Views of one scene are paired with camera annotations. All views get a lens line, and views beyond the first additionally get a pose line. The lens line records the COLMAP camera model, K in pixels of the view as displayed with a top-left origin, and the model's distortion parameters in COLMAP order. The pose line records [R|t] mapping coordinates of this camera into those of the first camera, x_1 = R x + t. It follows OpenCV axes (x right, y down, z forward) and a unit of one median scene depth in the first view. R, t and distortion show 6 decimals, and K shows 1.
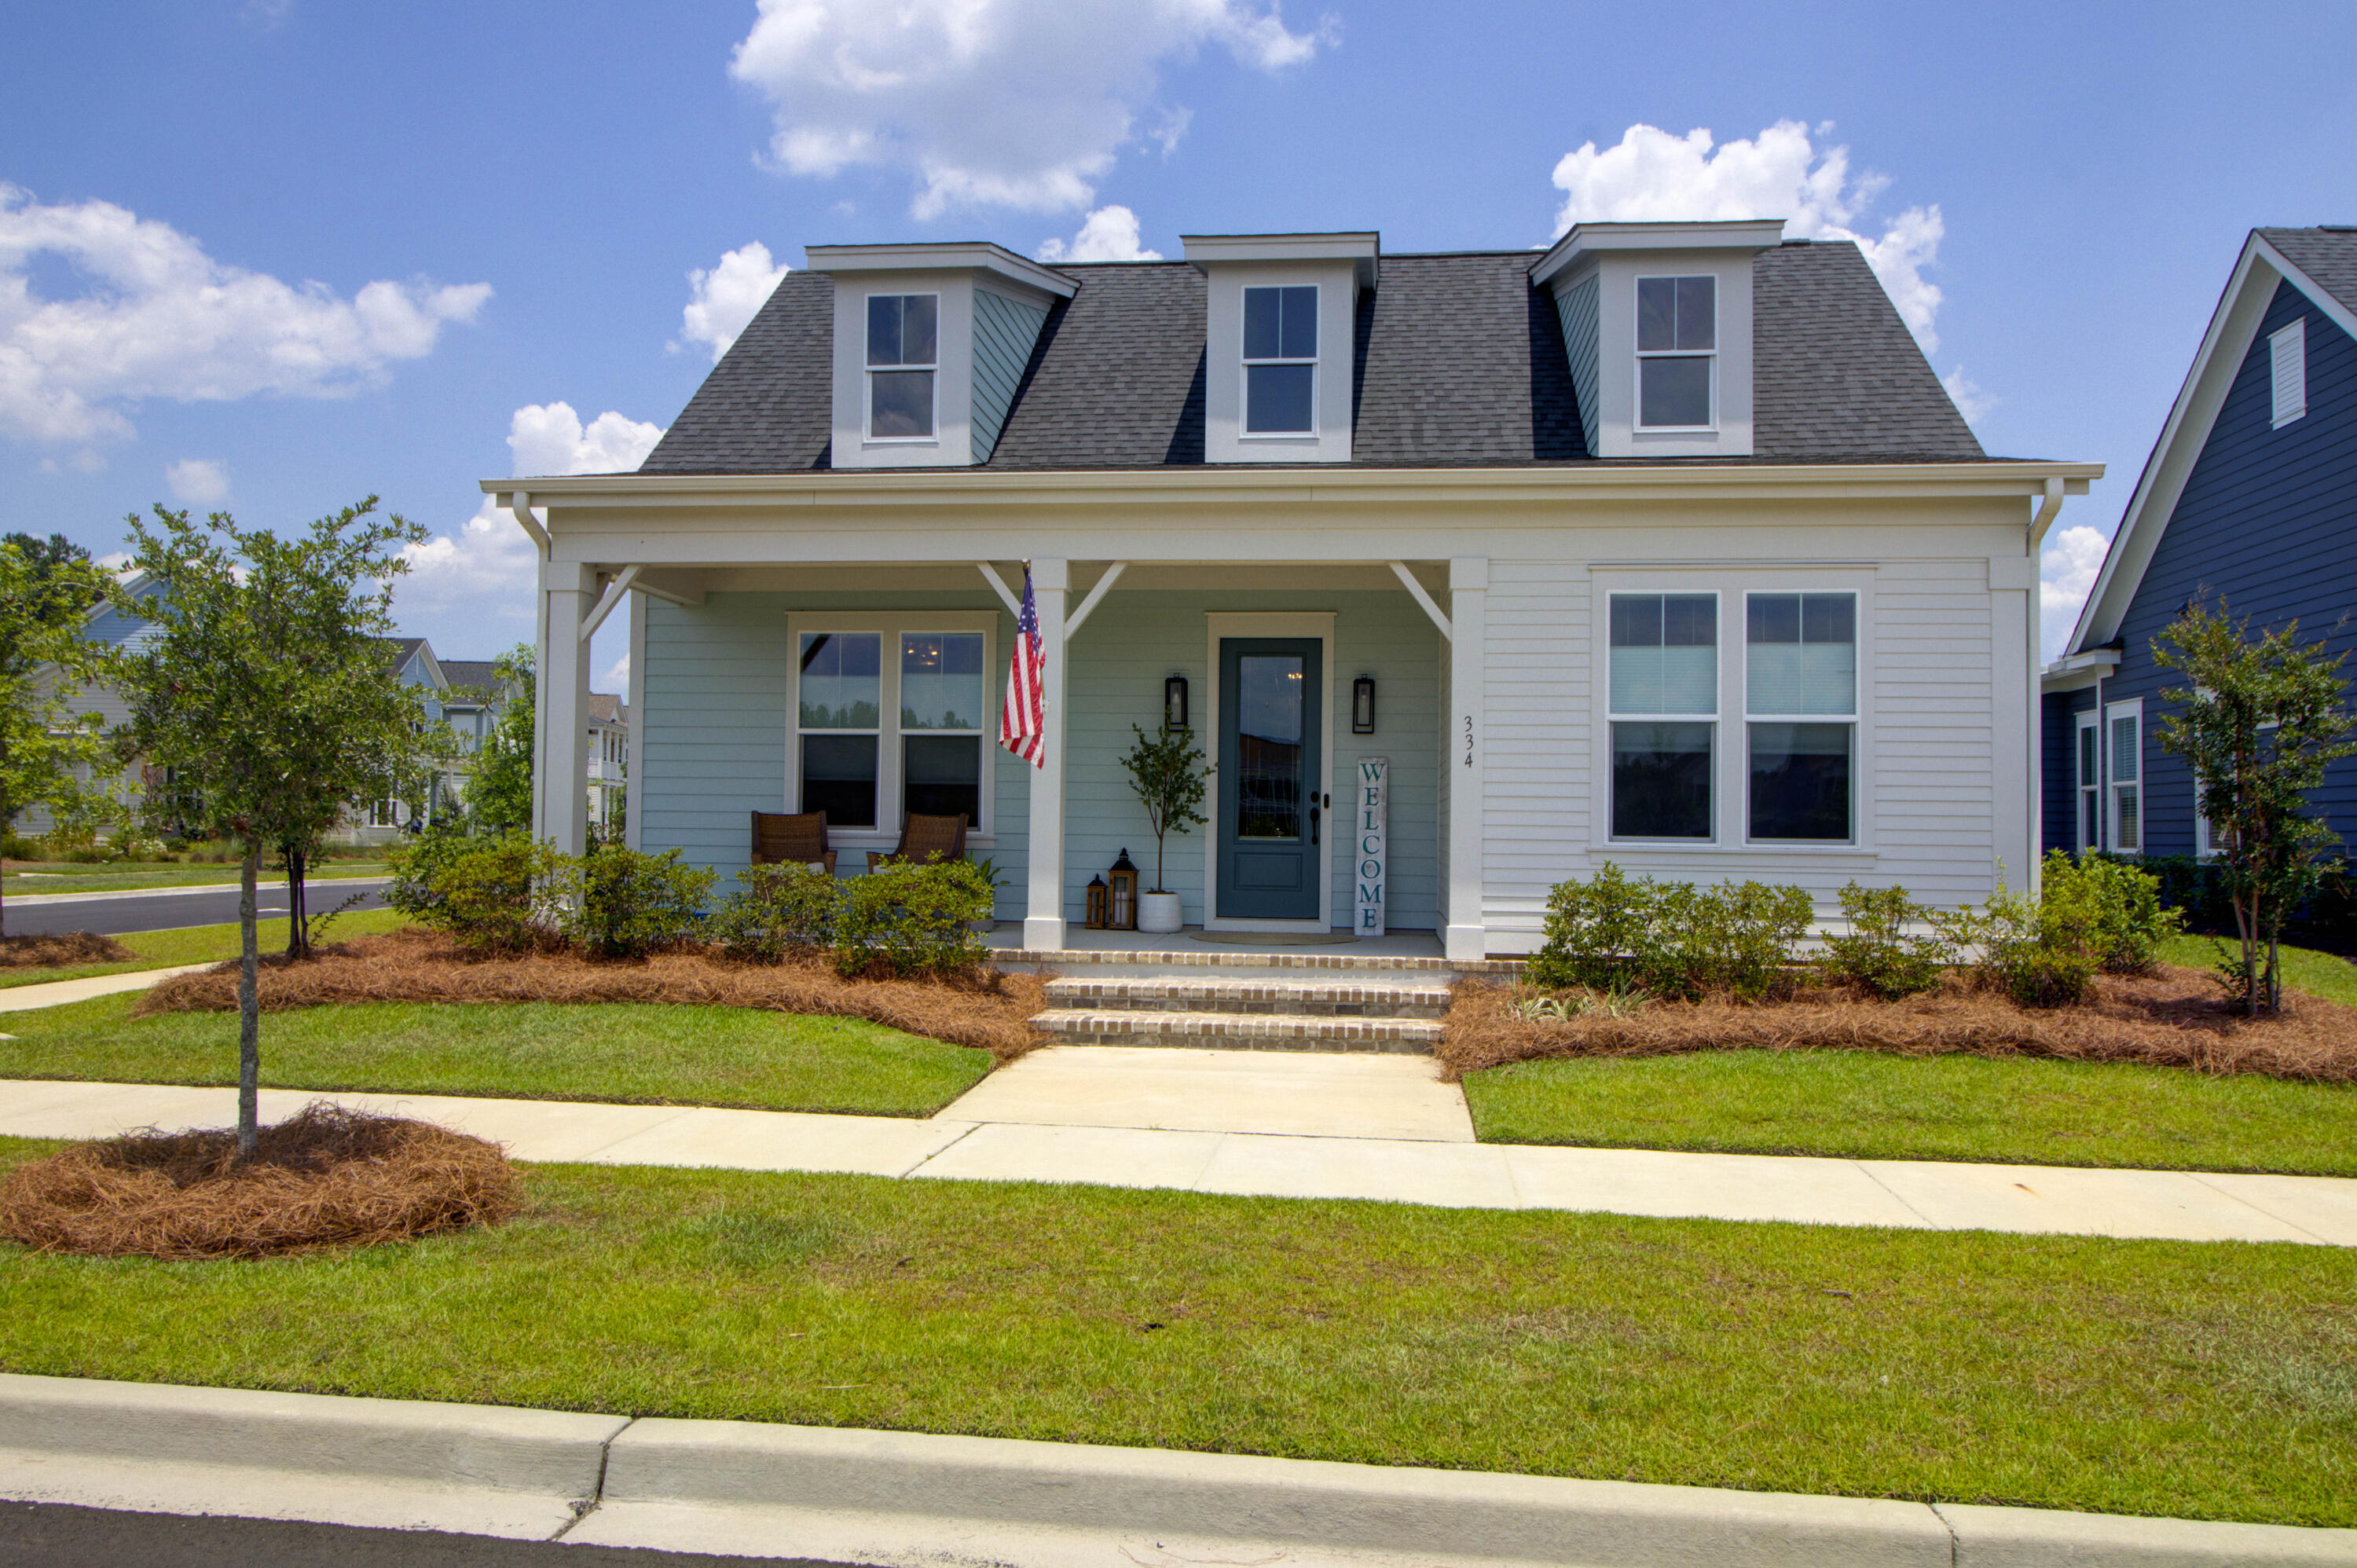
lens RADIAL K [[1623.5, 0, 1173.9], [0, 1623.5, 782.1], [0, 0, 1]] dist [0.007211, -0.002889]
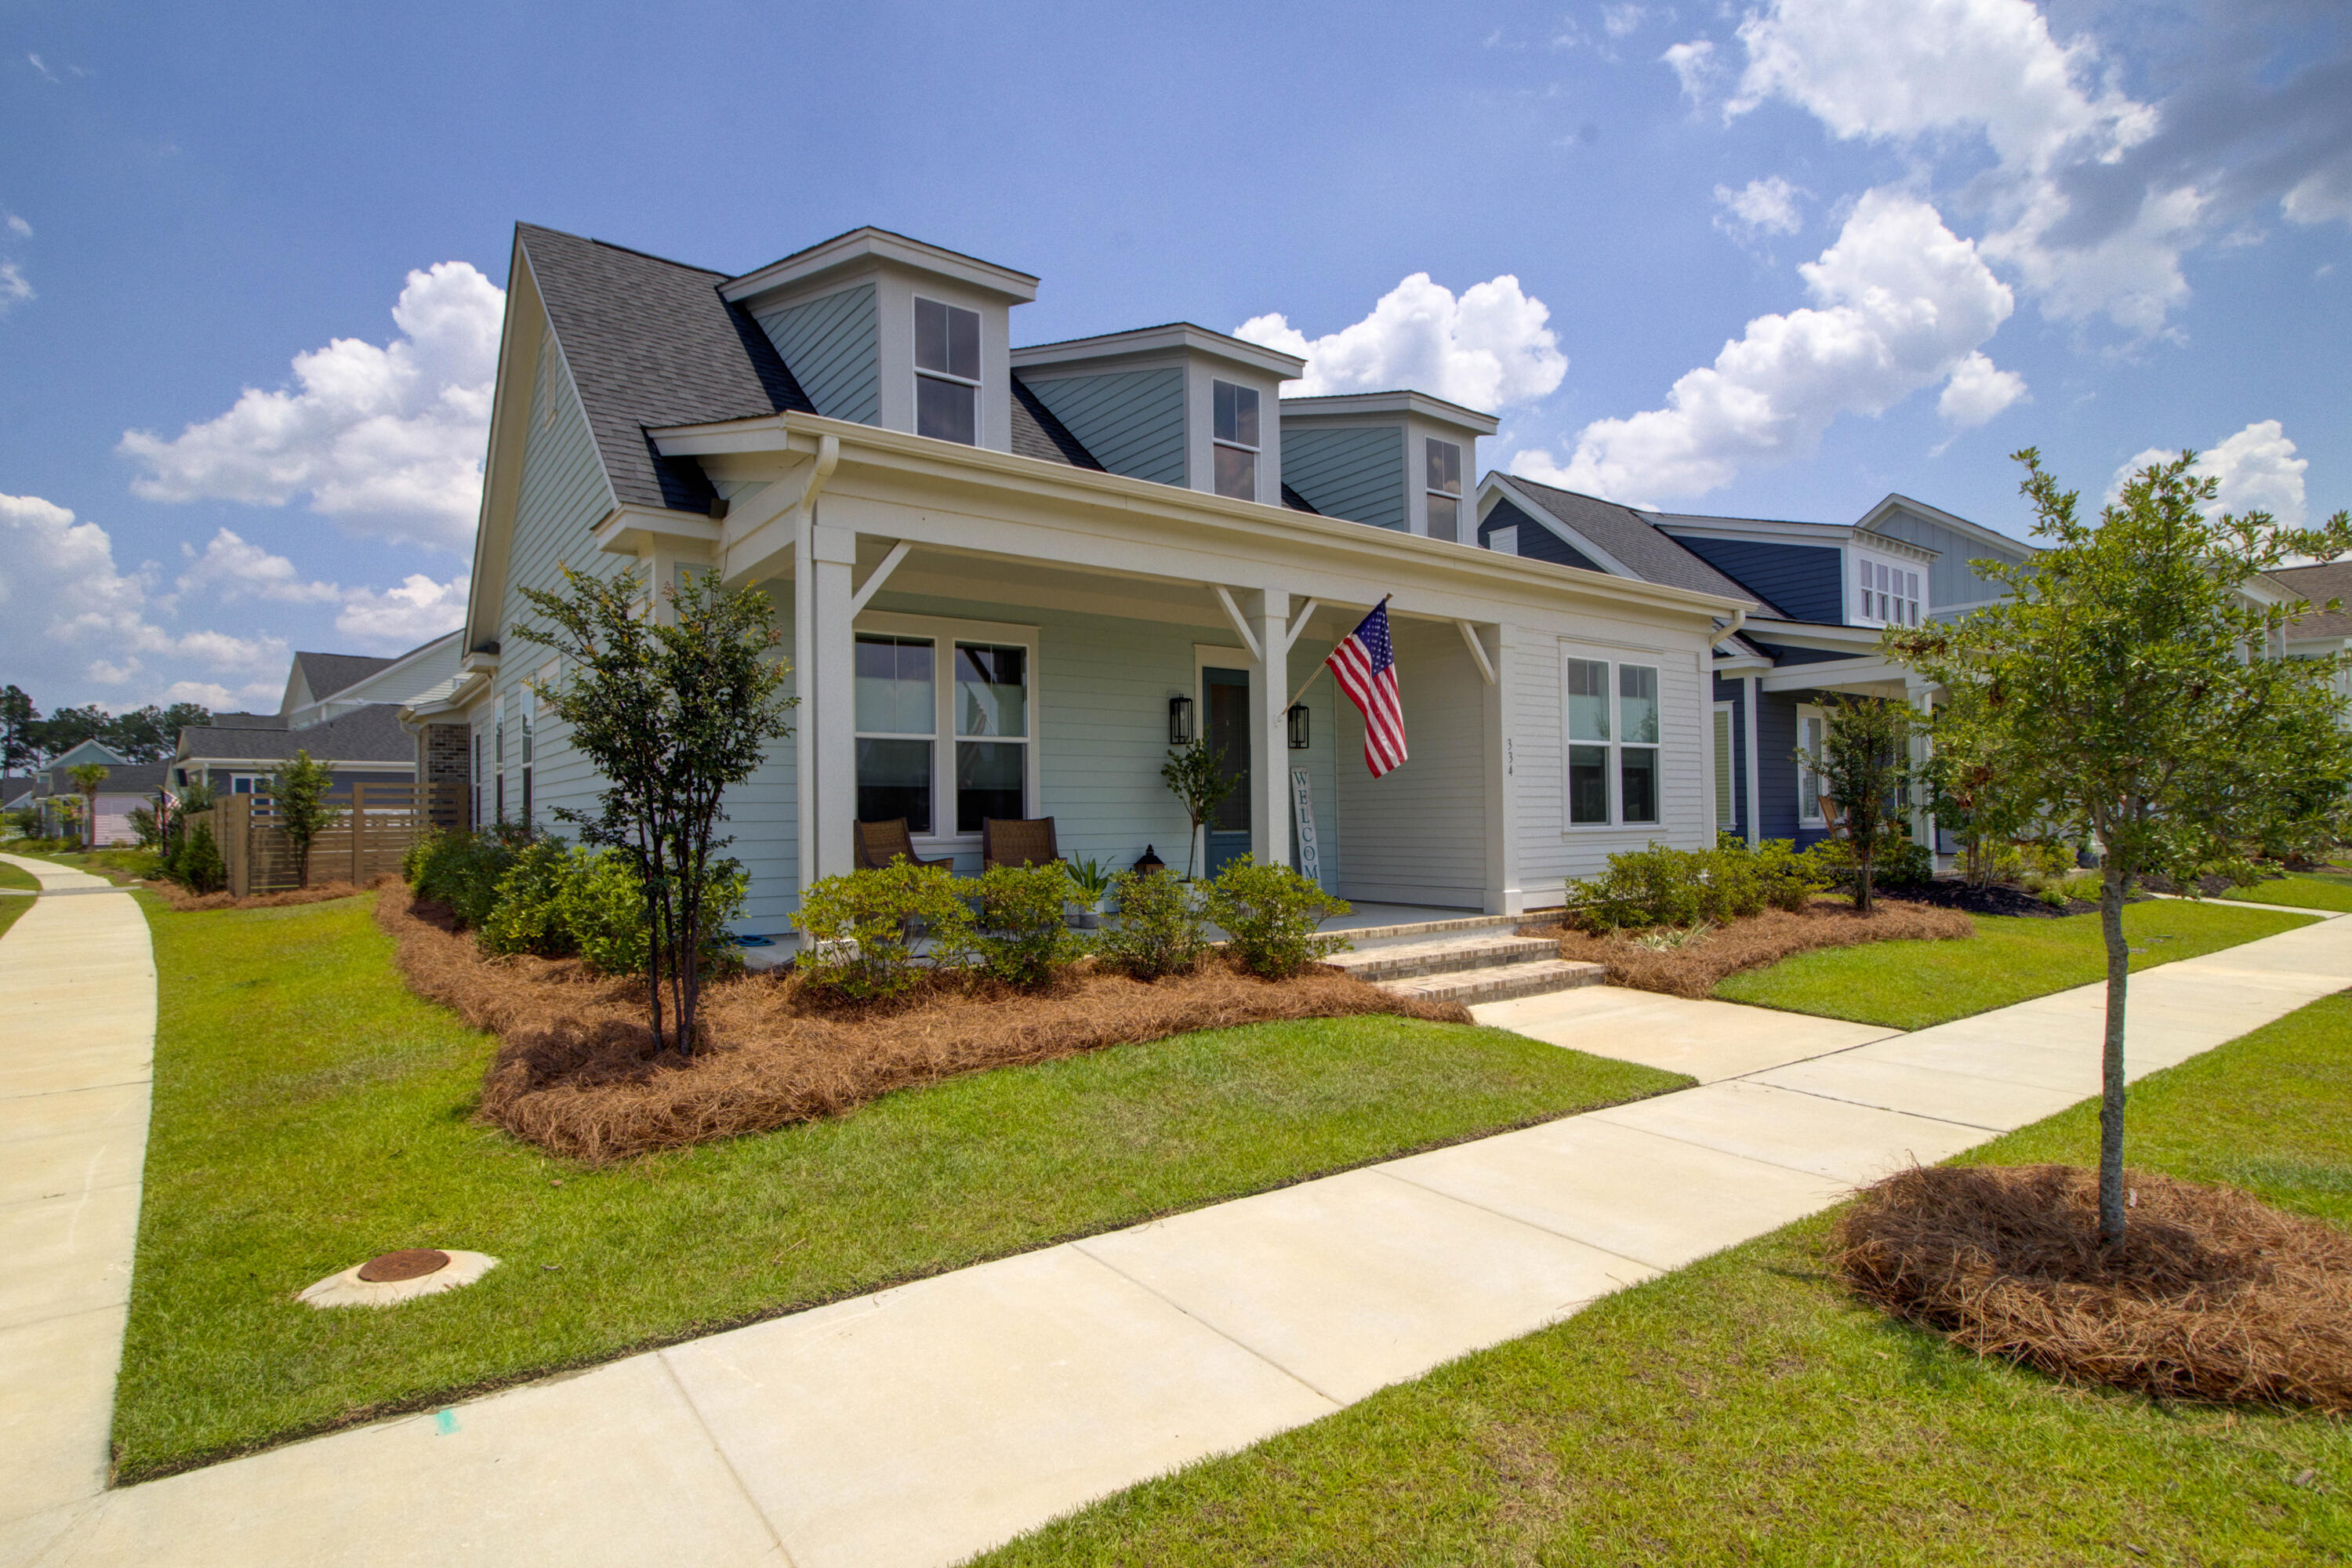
lens RADIAL K [[1173.2, 0, 1177.3], [0, 1173.2, 781.9], [0, 0, 1]] dist [-0.000490, -0.000041]
pose [[0.722090, -0.003858, 0.691788, -0.719819], [0.000567, 0.999987, 0.004985, -0.009082], [-0.691799, -0.003207, 0.722083, 0.478131]]
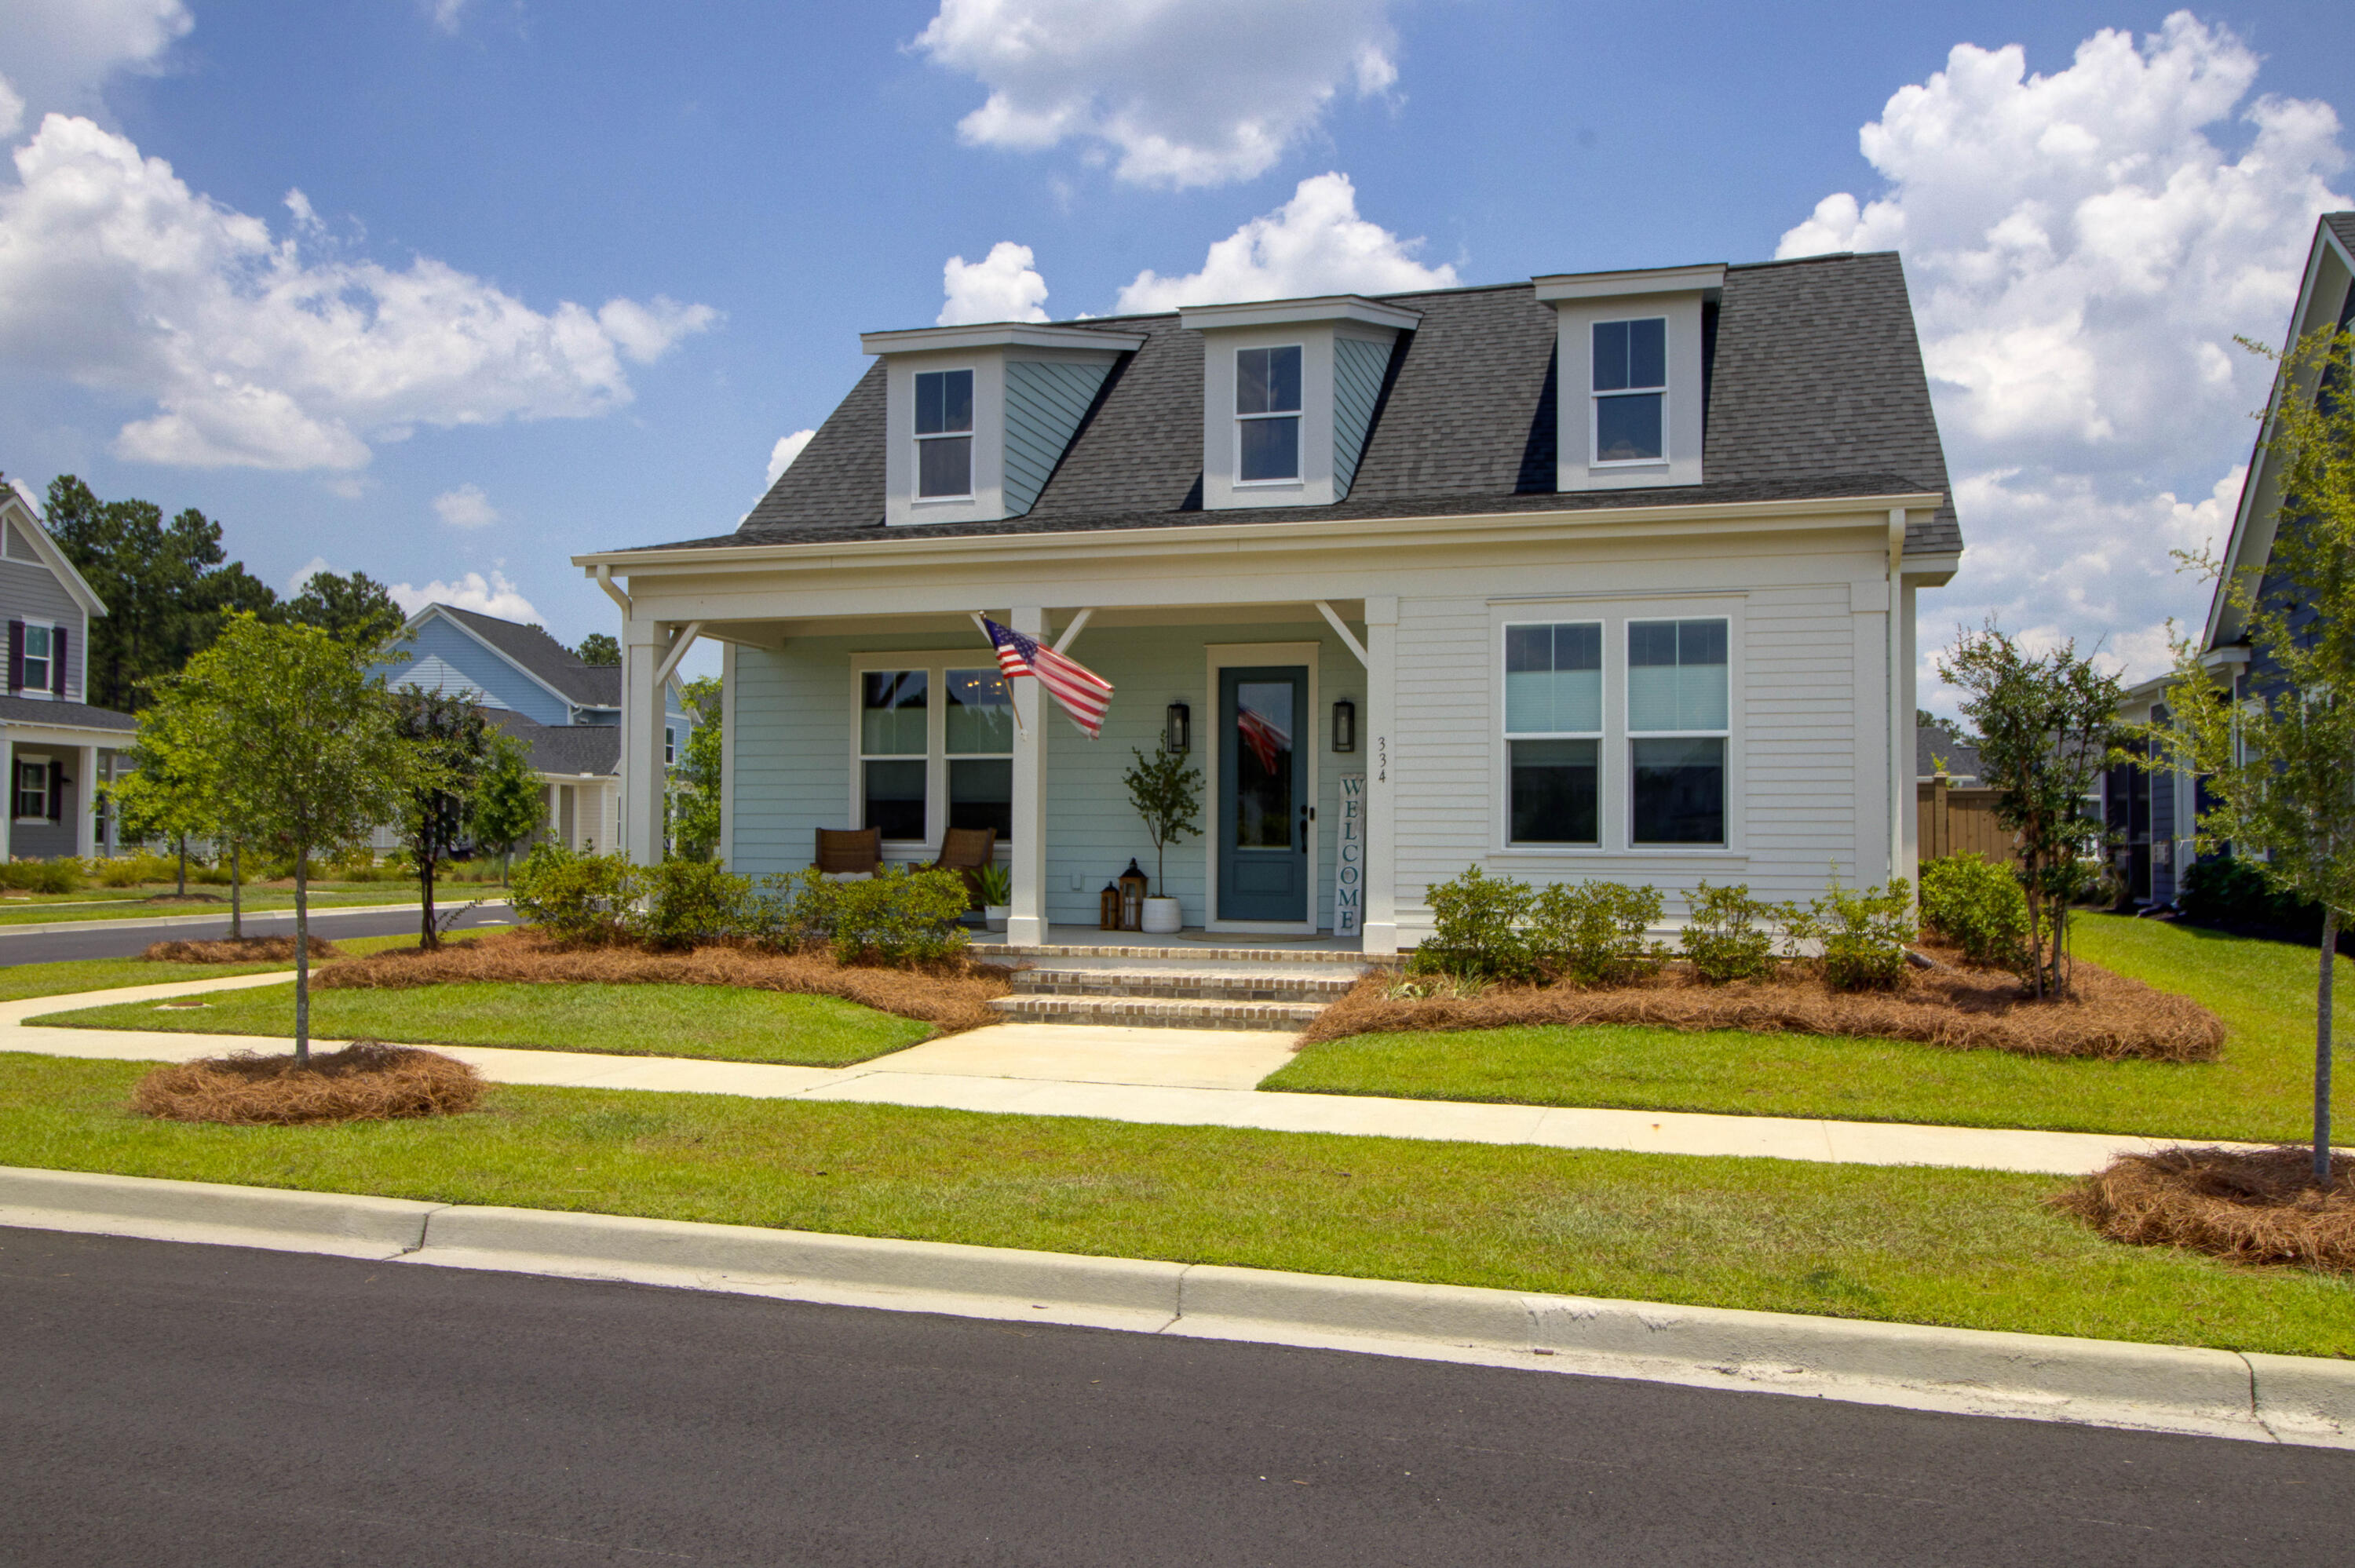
lens RADIAL K [[1733.9, 0, 1181.9], [0, 1733.9, 784.8], [0, 0, 1]] dist [0.006840, 0.004965]
pose [[0.986349, -0.013461, -0.164117, 0.243430], [0.012434, 0.999896, -0.007287, -0.000439], [0.164198, 0.005147, 0.986414, -0.210525]]
